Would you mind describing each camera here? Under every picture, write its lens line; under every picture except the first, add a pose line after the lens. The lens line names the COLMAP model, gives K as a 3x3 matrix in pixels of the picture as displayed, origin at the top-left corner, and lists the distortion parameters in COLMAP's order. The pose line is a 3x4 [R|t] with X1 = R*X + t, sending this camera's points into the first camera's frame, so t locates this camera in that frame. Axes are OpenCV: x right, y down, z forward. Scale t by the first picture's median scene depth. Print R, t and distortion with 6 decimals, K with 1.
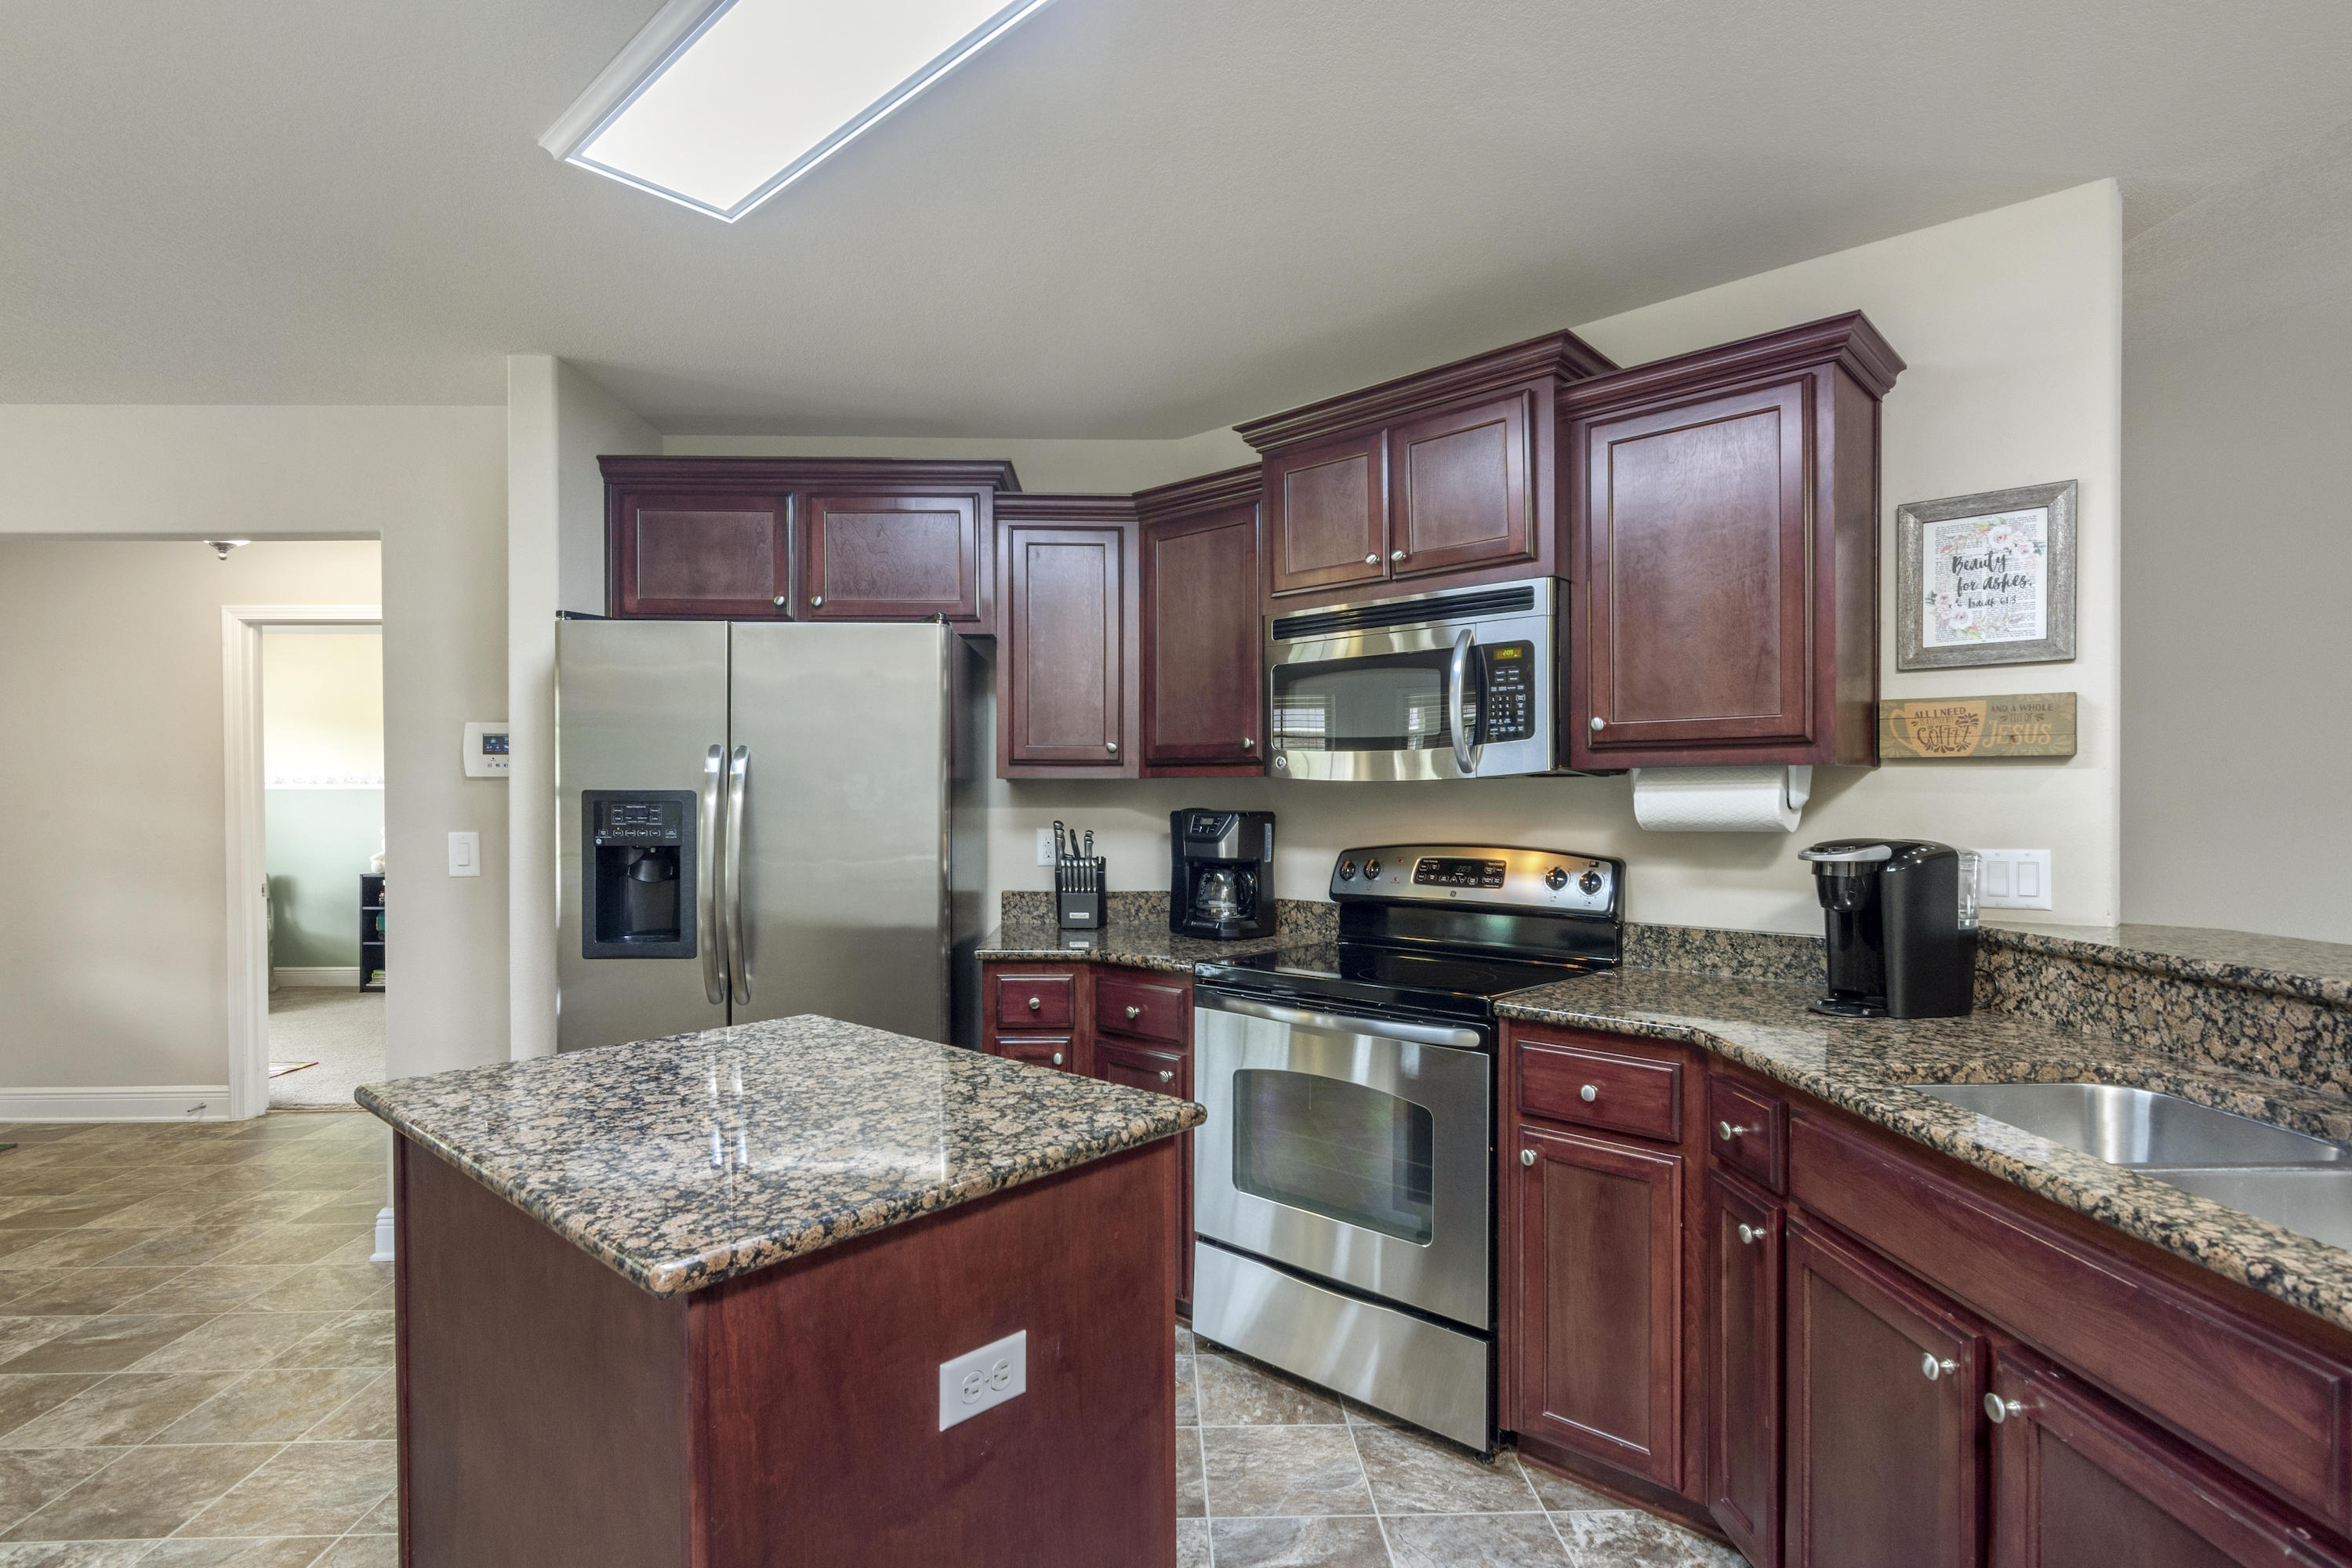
lens RADIAL K [[1148.5, 0, 1193.7], [0, 1148.5, 802.4], [0, 0, 1]] dist [-0.000313, 0.000881]
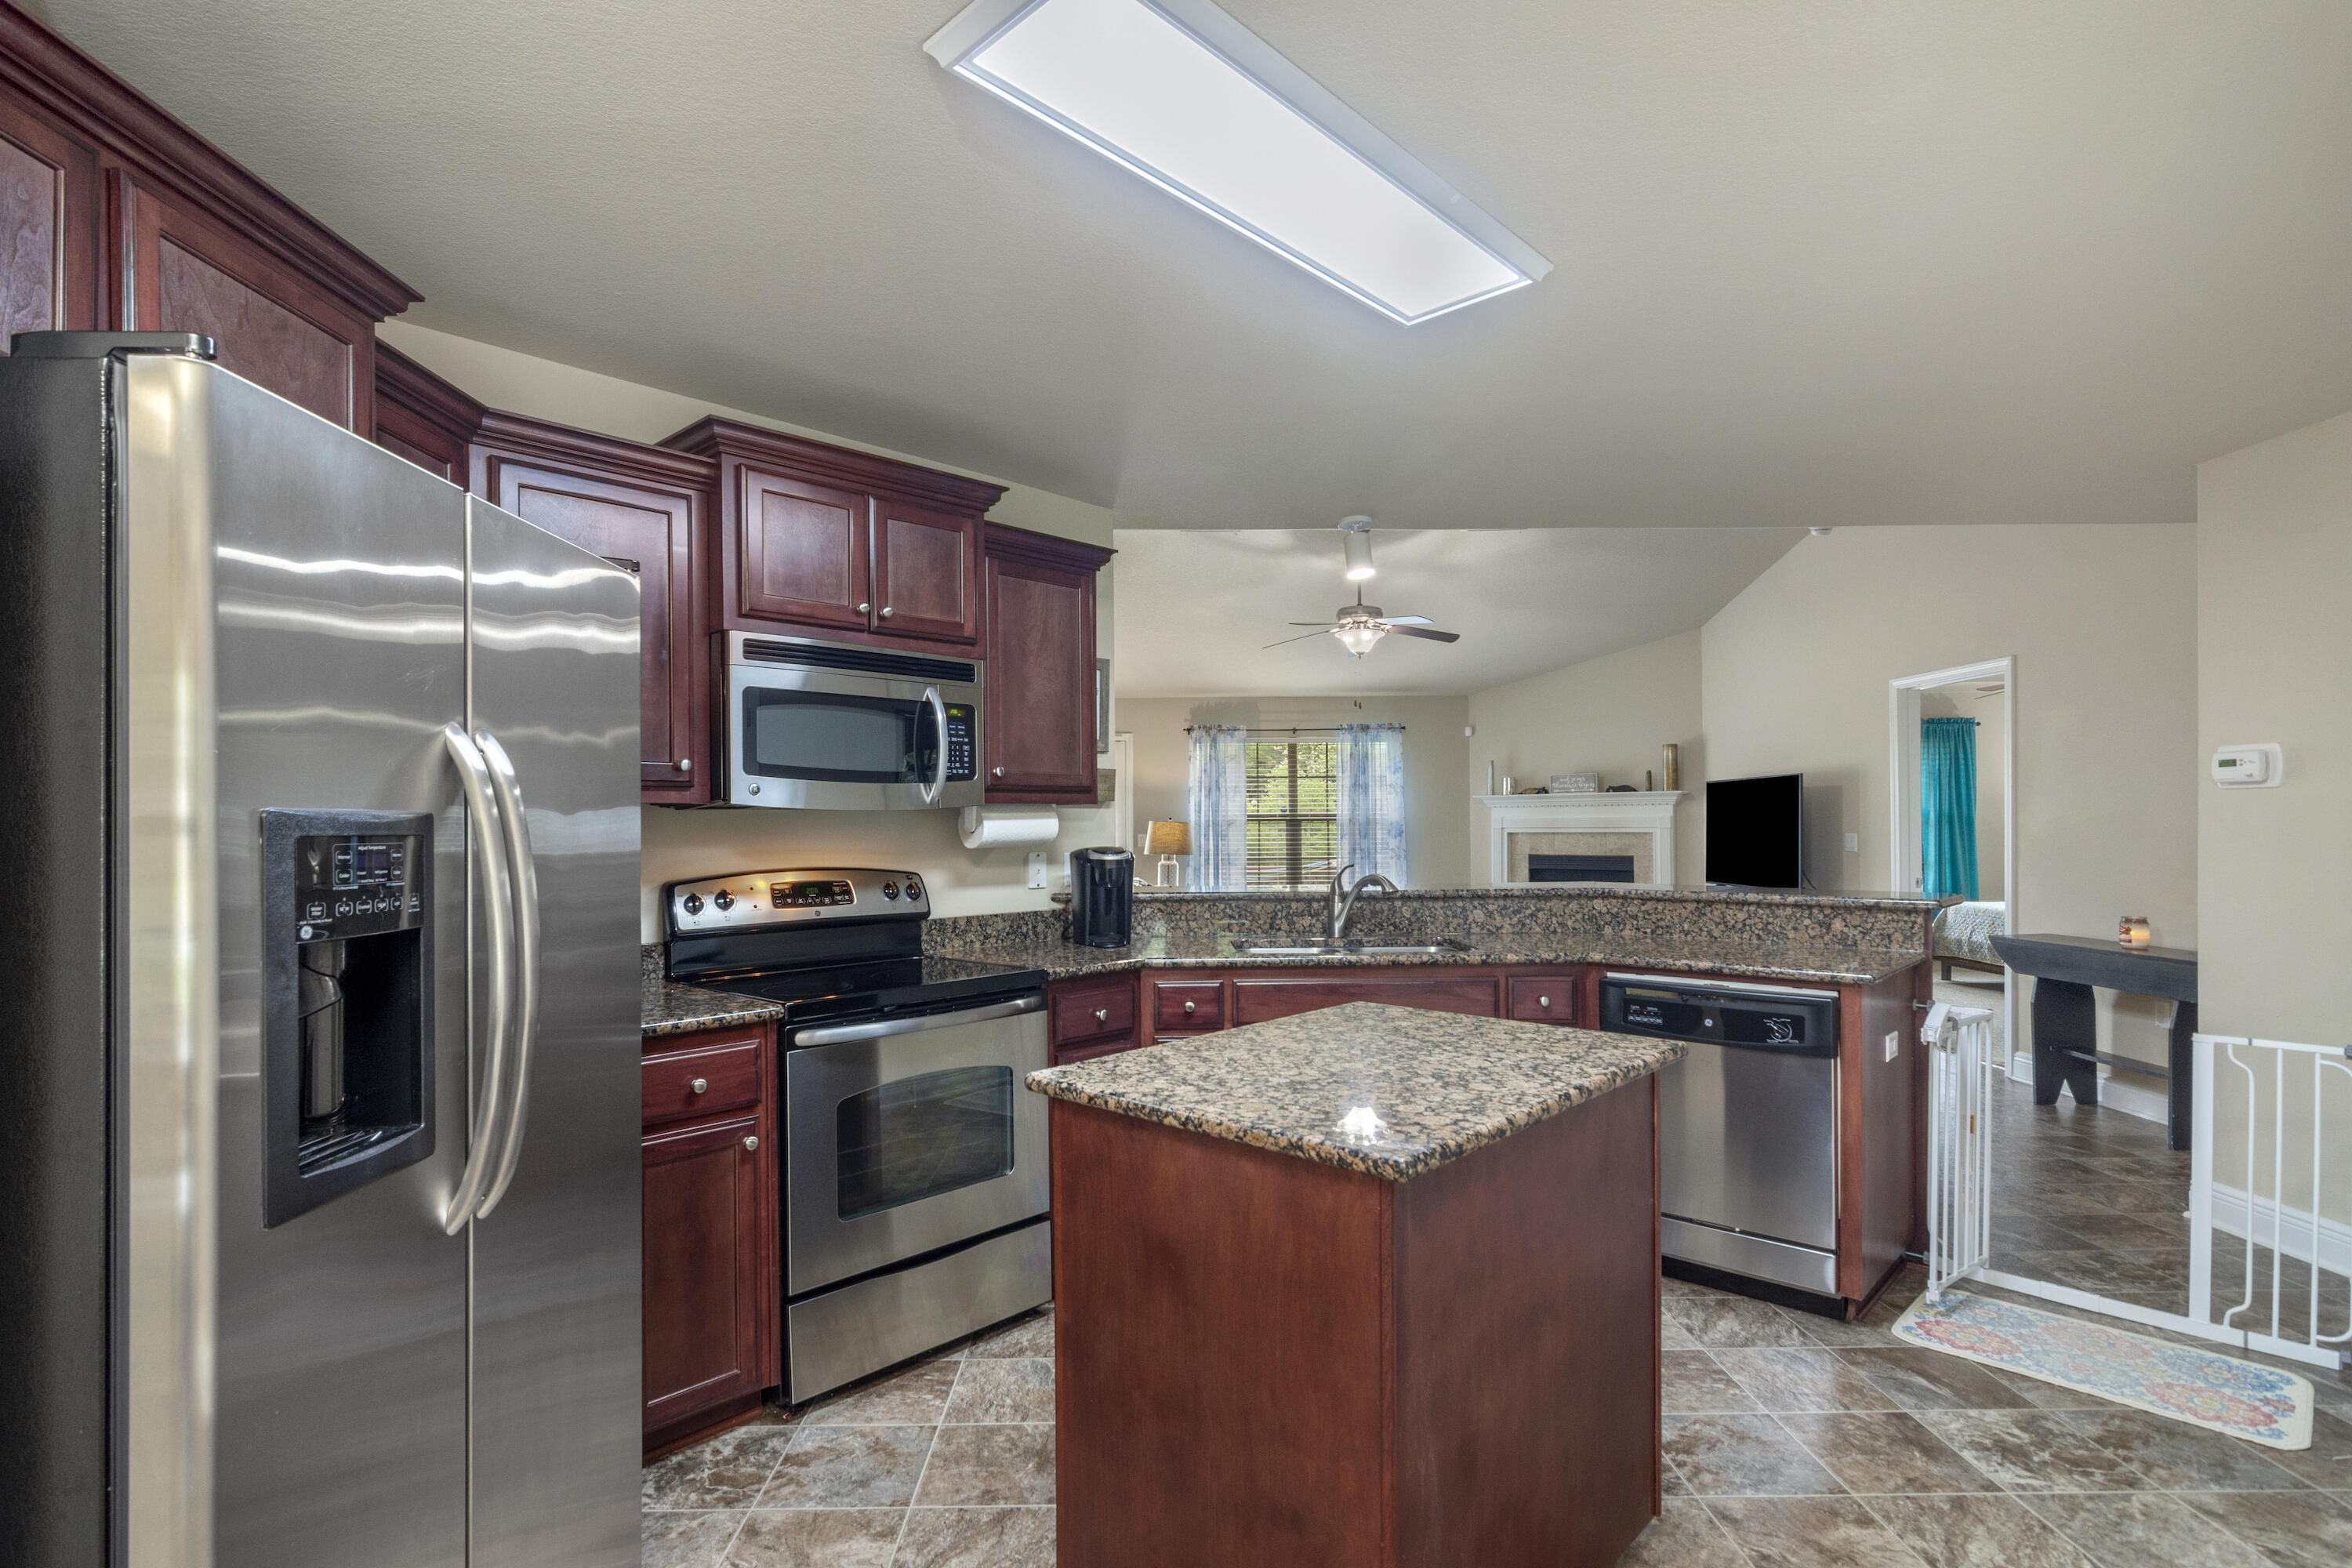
lens RADIAL K [[1148.5, 0, 1169.4], [0, 1148.5, 819.0], [0, 0, 1]] dist [-0.000313, 0.000881]
pose [[0.027785, 0.003946, 0.999606, -1.105480], [0.012397, 0.999914, -0.004292, -0.002043], [-0.999537, 0.012511, 0.027734, 0.801685]]
